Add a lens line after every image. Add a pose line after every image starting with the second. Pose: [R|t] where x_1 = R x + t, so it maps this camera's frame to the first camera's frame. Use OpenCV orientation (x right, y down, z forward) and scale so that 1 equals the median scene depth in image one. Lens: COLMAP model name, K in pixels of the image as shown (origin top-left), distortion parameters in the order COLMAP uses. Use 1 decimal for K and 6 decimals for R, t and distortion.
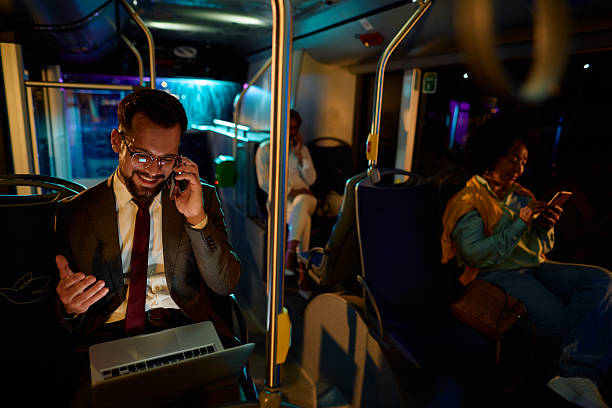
lens RADIAL K [[427.5, 0, 306.0], [0, 427.5, 204.0], [0, 0, 1]] dist [0.000831, 0.003195]
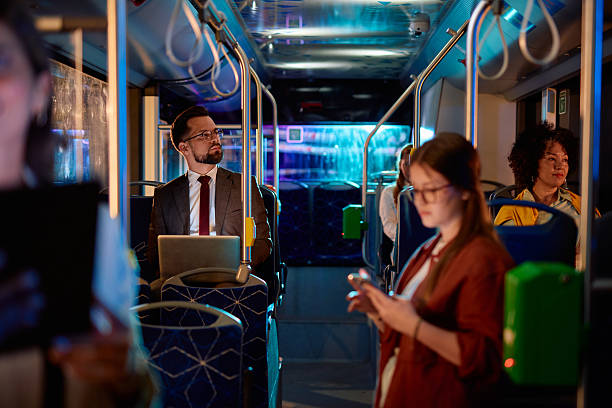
lens RADIAL K [[866.0, 0, 307.1], [0, 866.0, 223.5], [0, 0, 1]] dist [-0.013569, -0.027863]
pose [[0.909302, -0.019729, -0.415668, 0.526268], [-0.058291, 0.982989, -0.174170, 0.276914], [0.412033, 0.182603, 0.892684, -0.686745]]
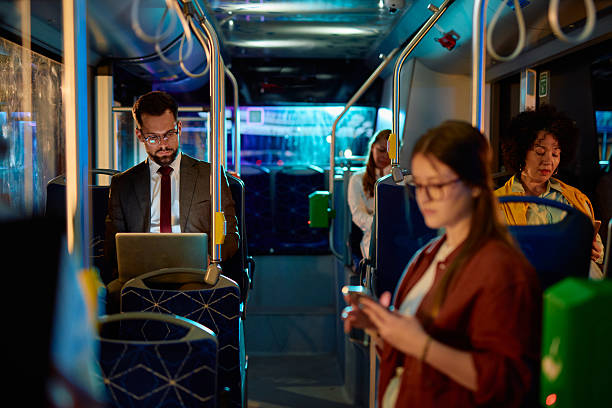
lens RADIAL K [[866.0, 0, 307.1], [0, 866.0, 223.5], [0, 0, 1]] dist [-0.013569, -0.027863]
pose [[0.931363, -0.014075, -0.363820, 0.454592], [-0.045224, 0.987042, -0.153957, 0.241945], [0.361273, 0.159843, 0.918658, -0.605674]]
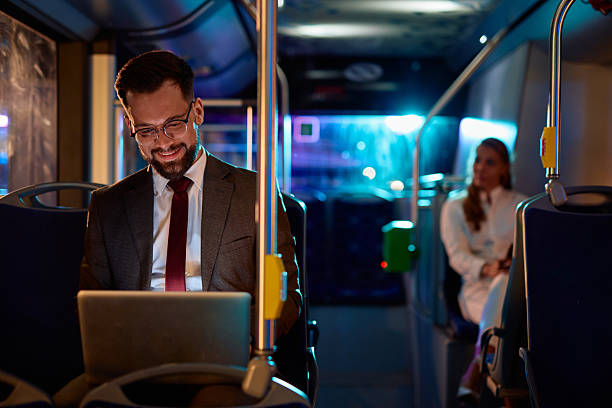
lens RADIAL K [[866.0, 0, 307.1], [0, 866.0, 223.5], [0, 0, 1]] dist [-0.013569, -0.027863]
pose [[0.915191, -0.022403, -0.402398, 0.216936], [-0.060075, 0.979716, -0.191173, 0.155836], [0.398519, 0.199134, 0.895281, -0.171458]]
